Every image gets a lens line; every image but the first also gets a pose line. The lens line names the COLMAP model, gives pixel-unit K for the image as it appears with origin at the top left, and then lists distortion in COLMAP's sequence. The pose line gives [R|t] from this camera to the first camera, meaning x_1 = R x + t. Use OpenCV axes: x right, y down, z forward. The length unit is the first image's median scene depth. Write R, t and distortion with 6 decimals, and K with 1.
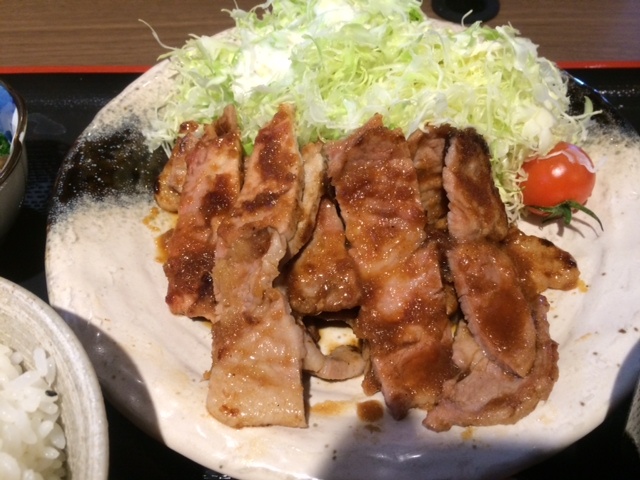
lens RADIAL K [[555.1, 0, 318.1], [0, 555.1, 239.9], [0, 0, 1]] dist [0.046437, -0.056036]
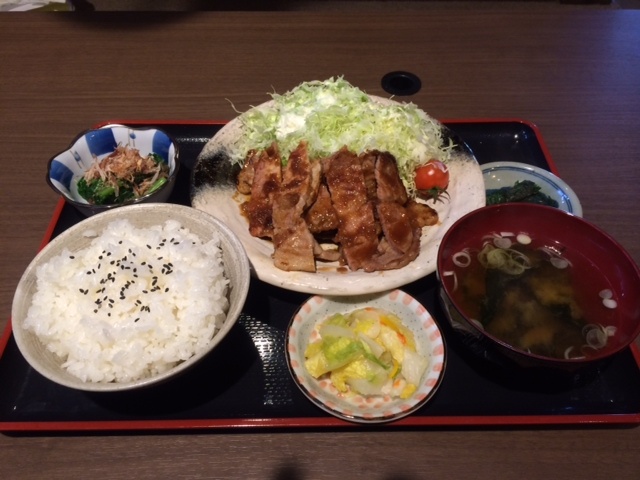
lens RADIAL K [[555.1, 0, 322.2], [0, 555.1, 241.2], [0, 0, 1]] dist [0.046437, -0.056036]
pose [[0.999504, -0.002892, 0.031344, -0.054280], [0.004908, 0.997910, -0.064435, 0.287188], [-0.031092, 0.064557, 0.997430, -1.141753]]
